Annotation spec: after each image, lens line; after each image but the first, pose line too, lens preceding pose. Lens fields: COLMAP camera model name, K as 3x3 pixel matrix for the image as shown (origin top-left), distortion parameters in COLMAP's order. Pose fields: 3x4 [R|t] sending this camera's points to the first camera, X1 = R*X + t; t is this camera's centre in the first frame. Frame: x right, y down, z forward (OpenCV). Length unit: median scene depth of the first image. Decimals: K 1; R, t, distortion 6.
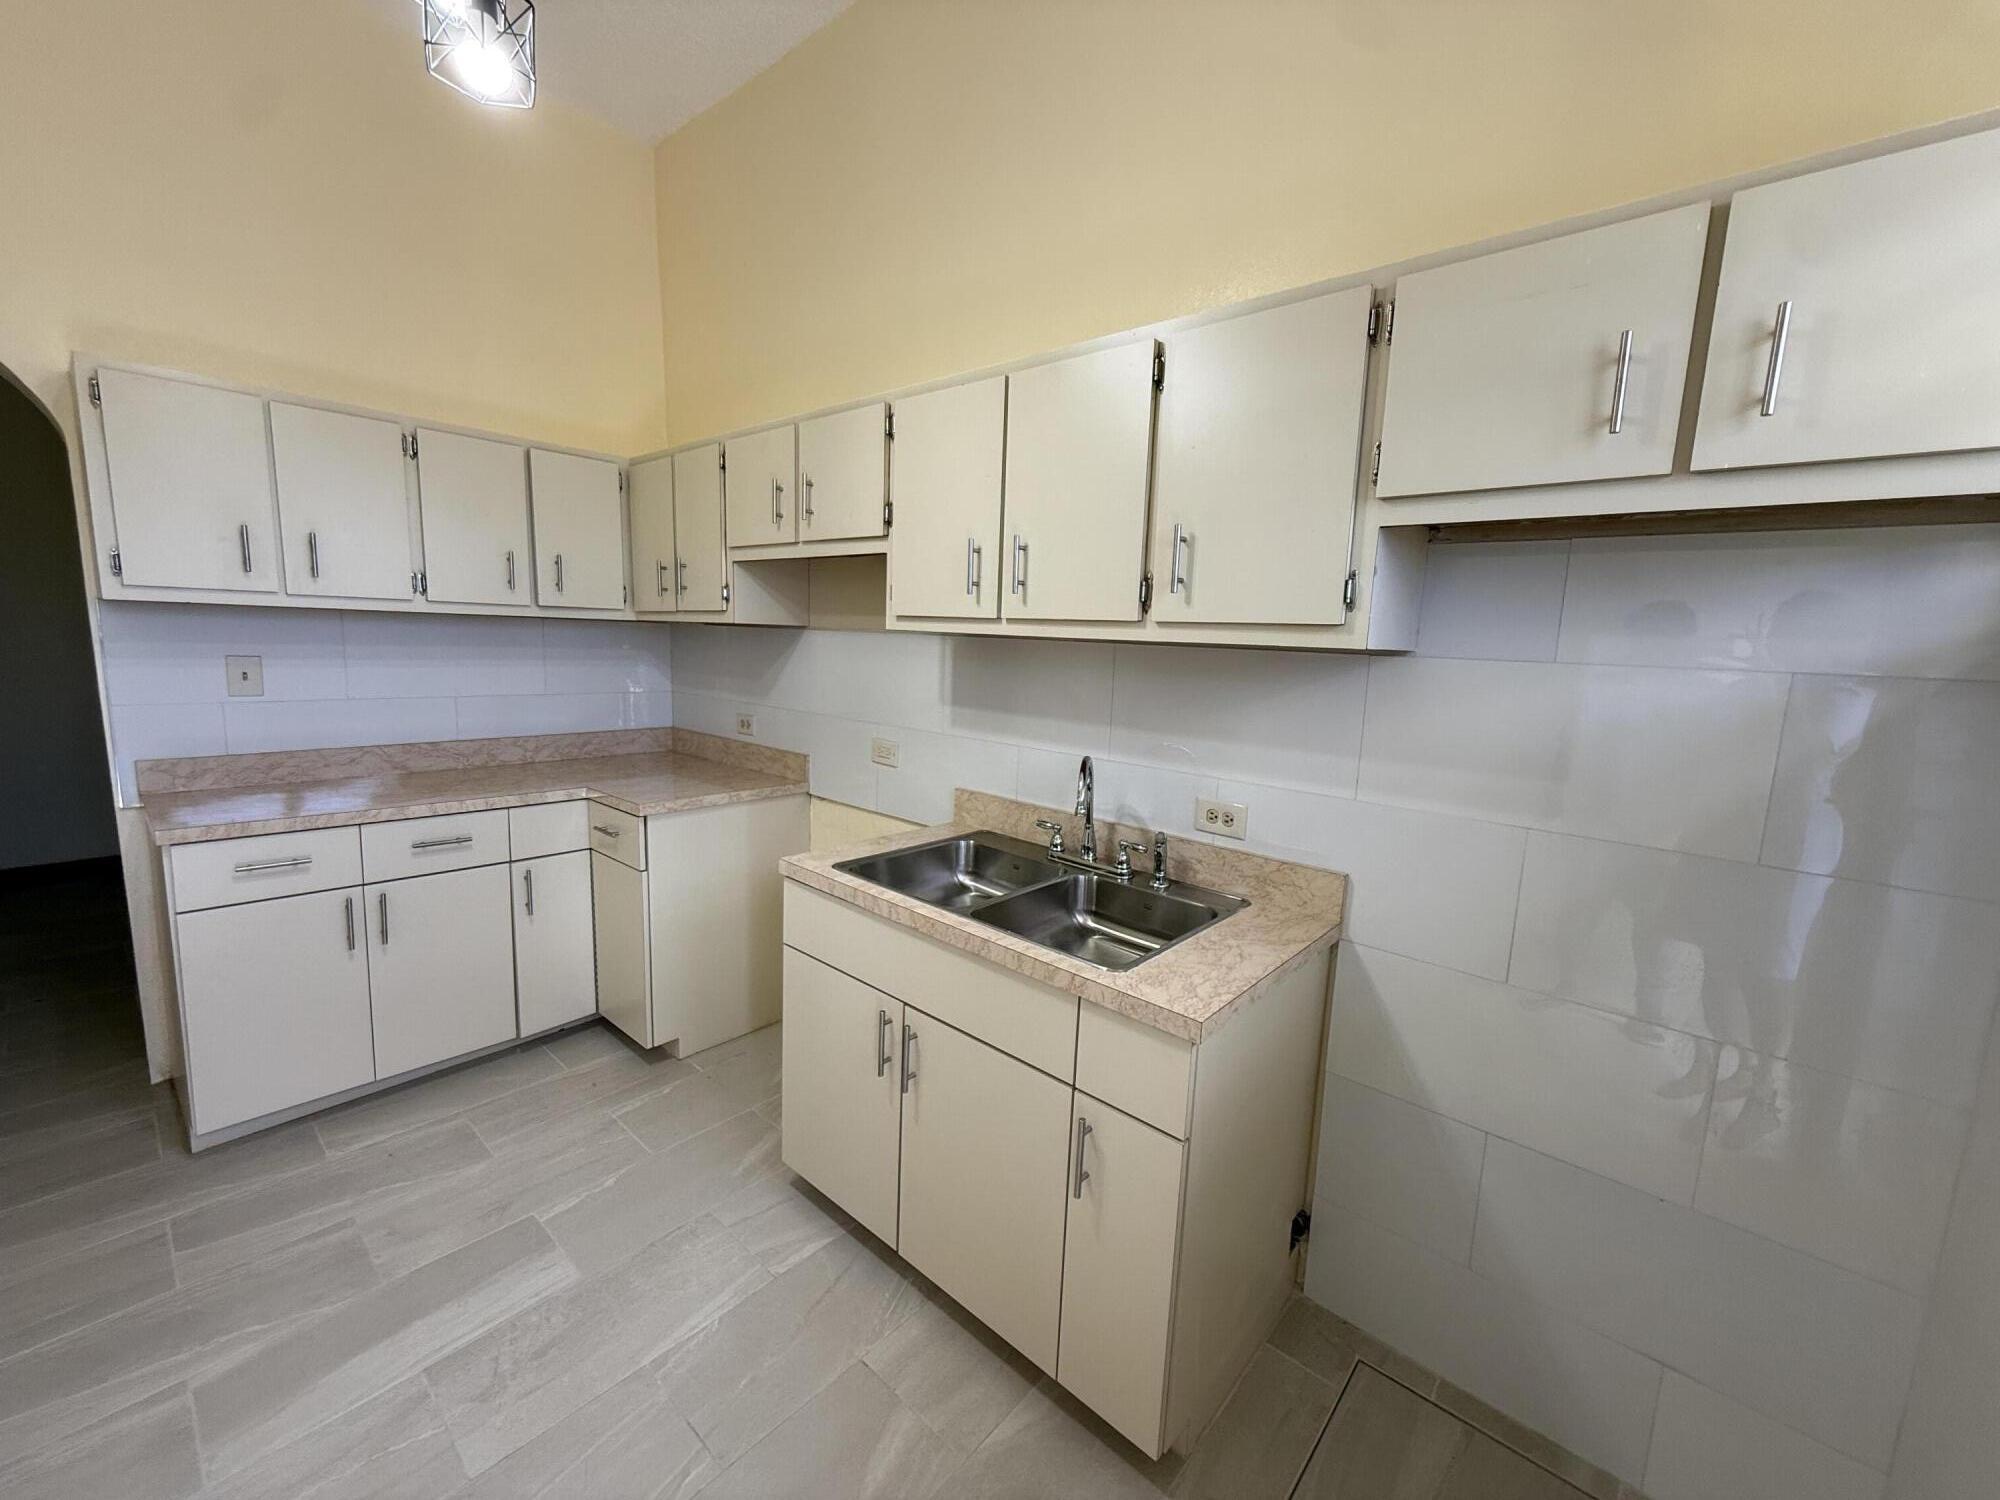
lens RADIAL K [[804.0, 0, 994.3], [0, 804.0, 746.3], [0, 0, 1]] dist [0.003008, -0.000439]
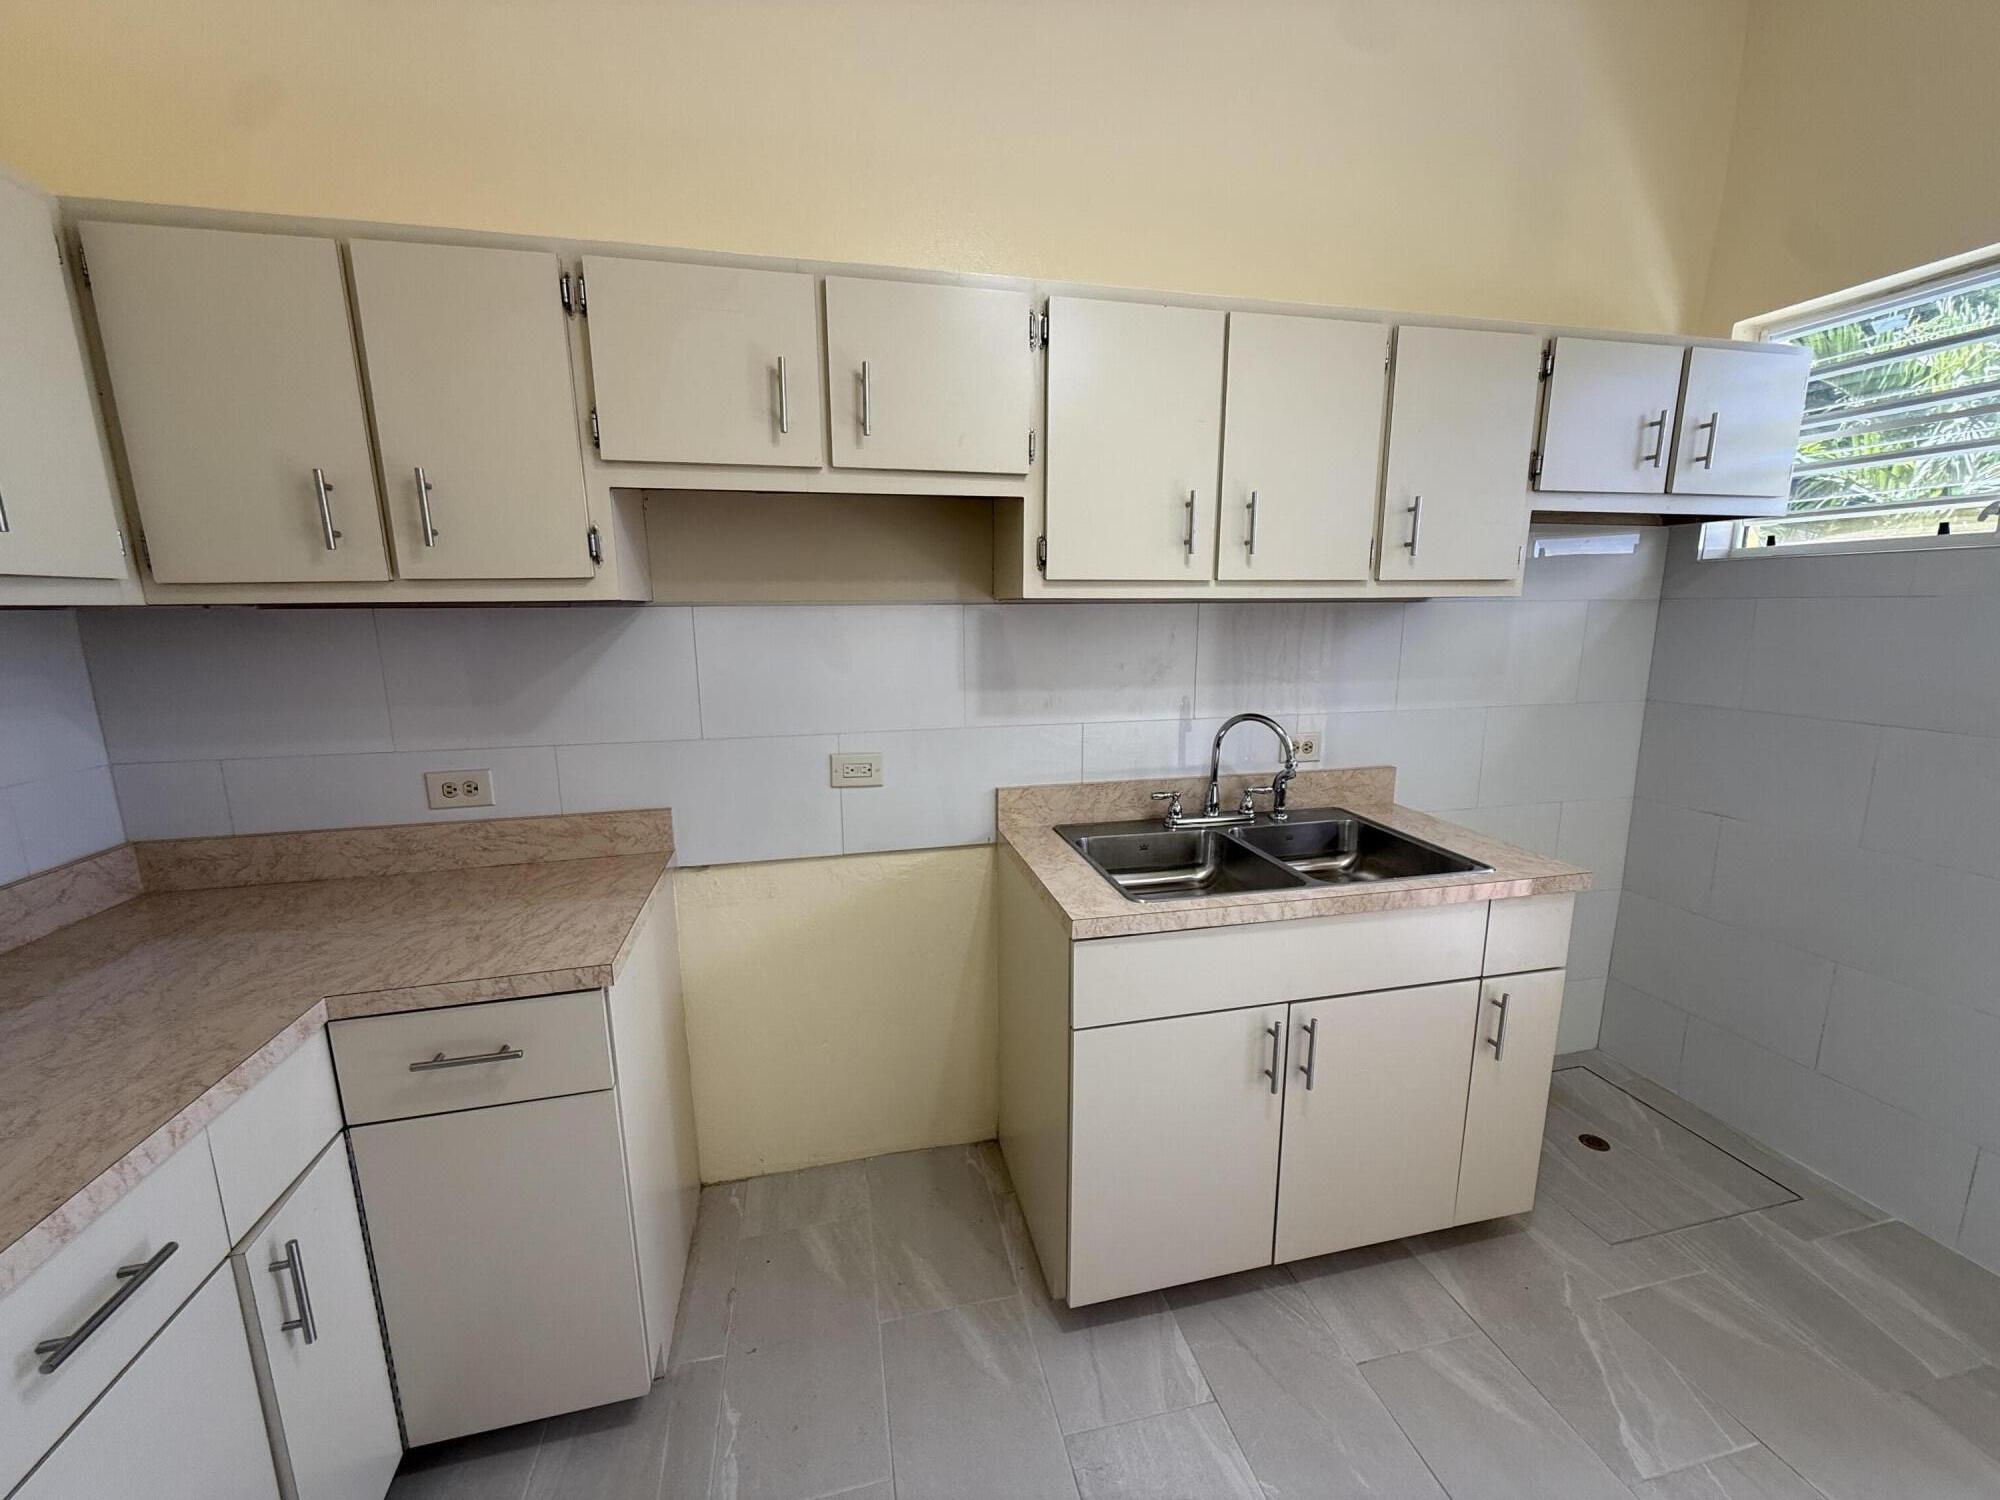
lens RADIAL K [[804.0, 0, 999.5], [0, 804.0, 752.6], [0, 0, 1]] dist [0.003008, -0.000439]
pose [[0.570954, -0.185796, 0.799682, -0.739200], [0.143948, 0.981622, 0.125293, -0.093256], [-0.808264, 0.043576, 0.587205, 0.535124]]
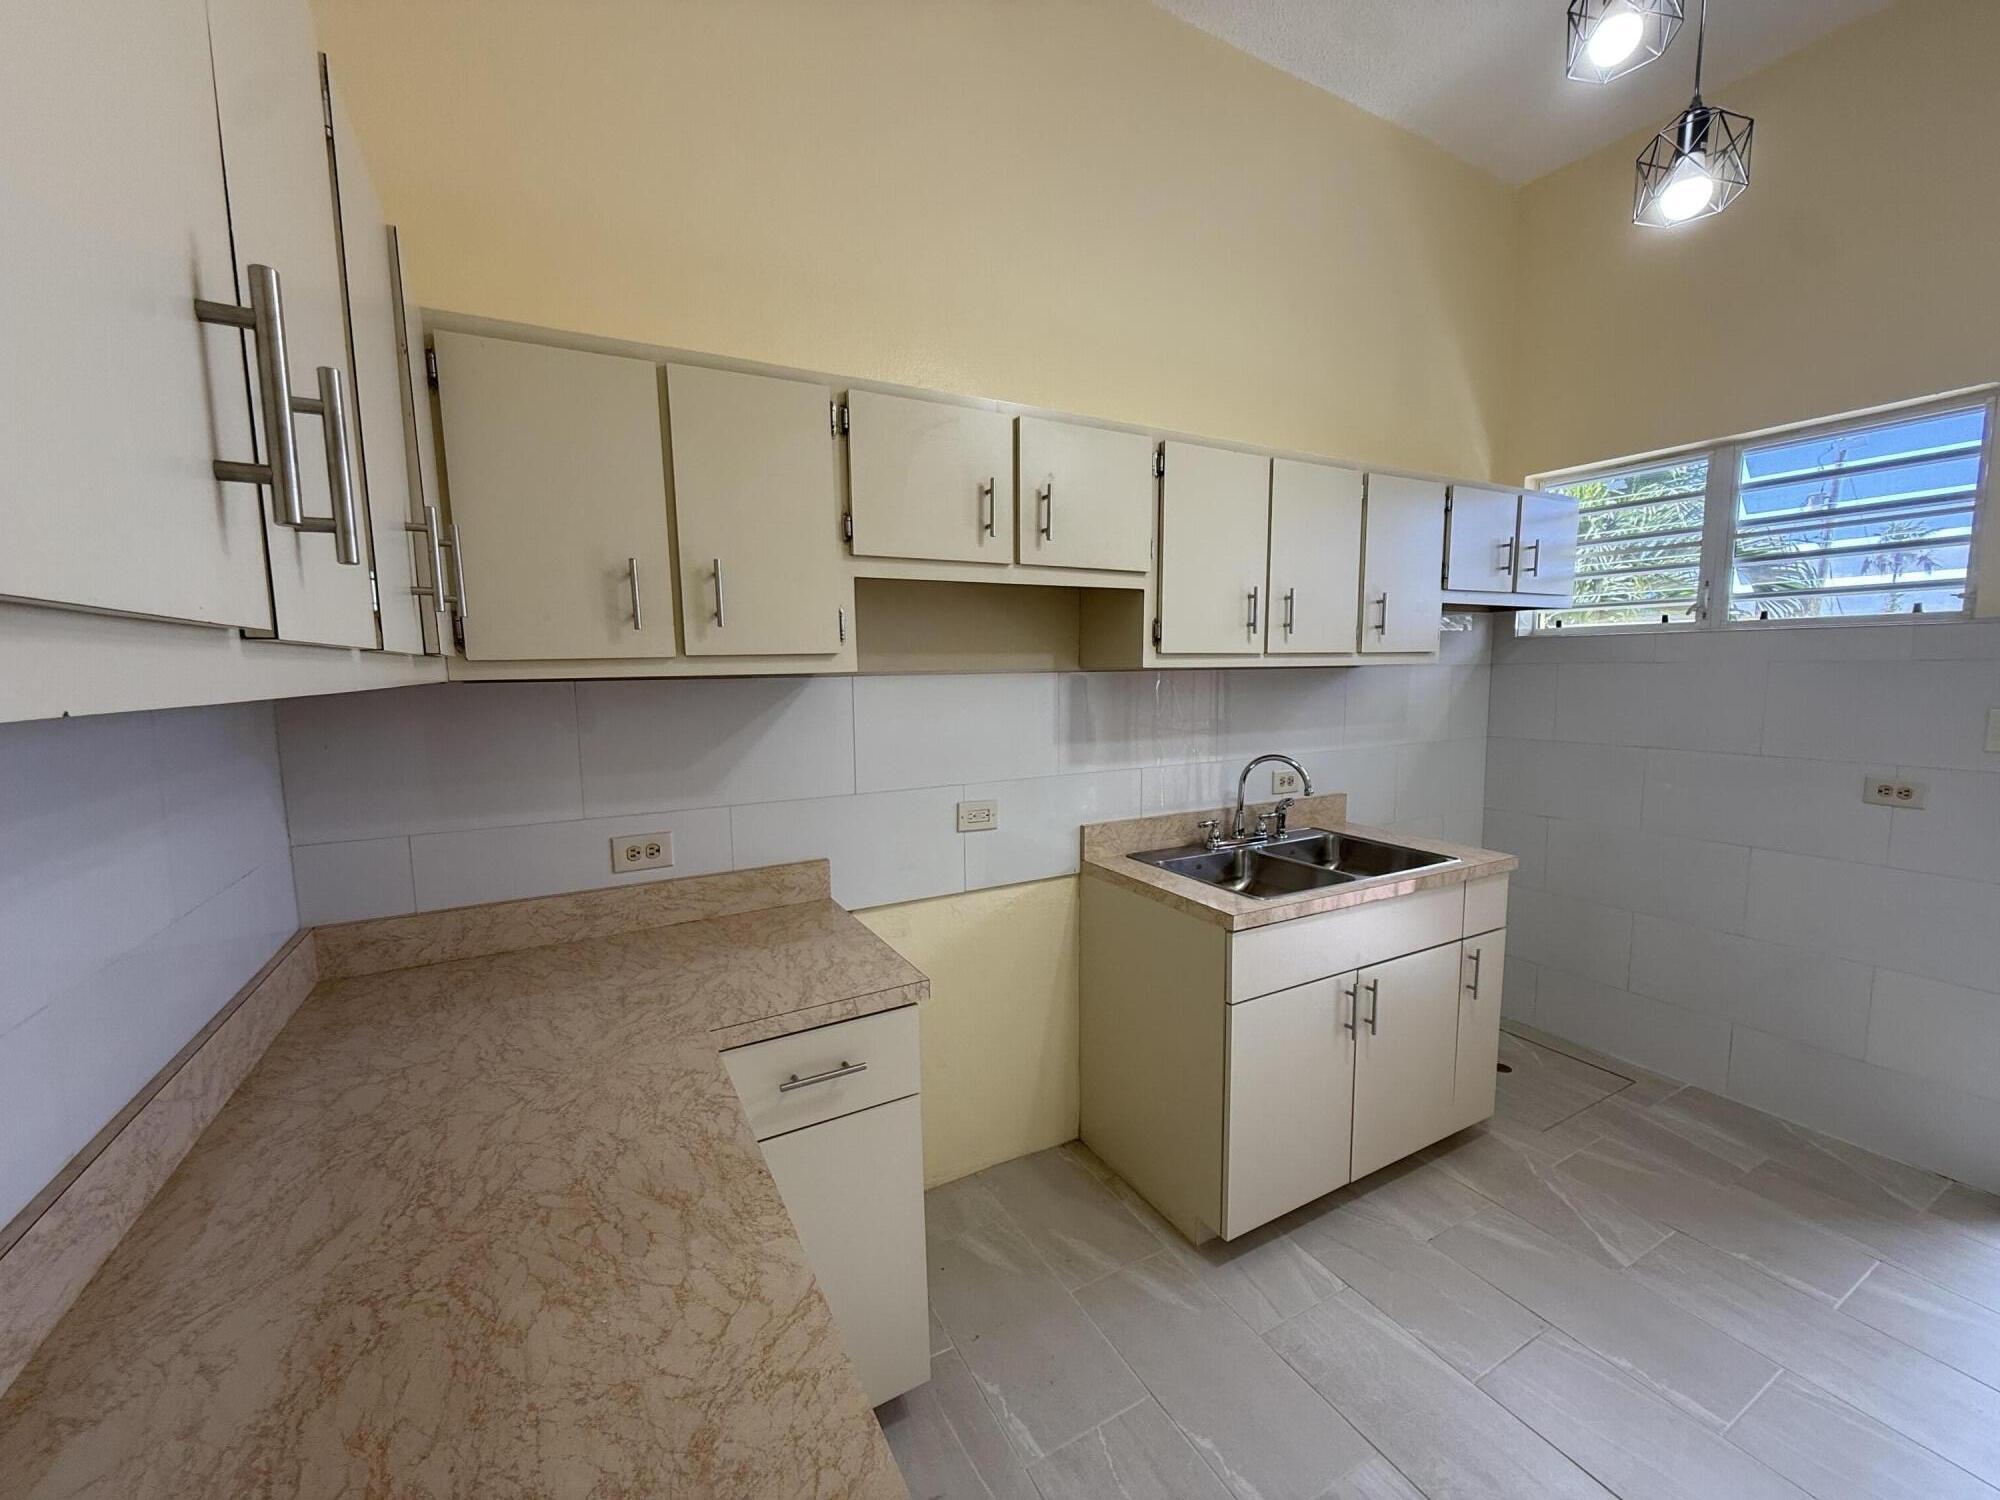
lens RADIAL K [[804.0, 0, 1002.8], [0, 804.0, 753.4], [0, 0, 1]] dist [0.003008, -0.000439]
pose [[0.329299, -0.141319, 0.933590, -1.035473], [0.159065, 0.982908, 0.092678, -0.149676], [-0.930731, 0.117983, 0.346150, 0.779028]]
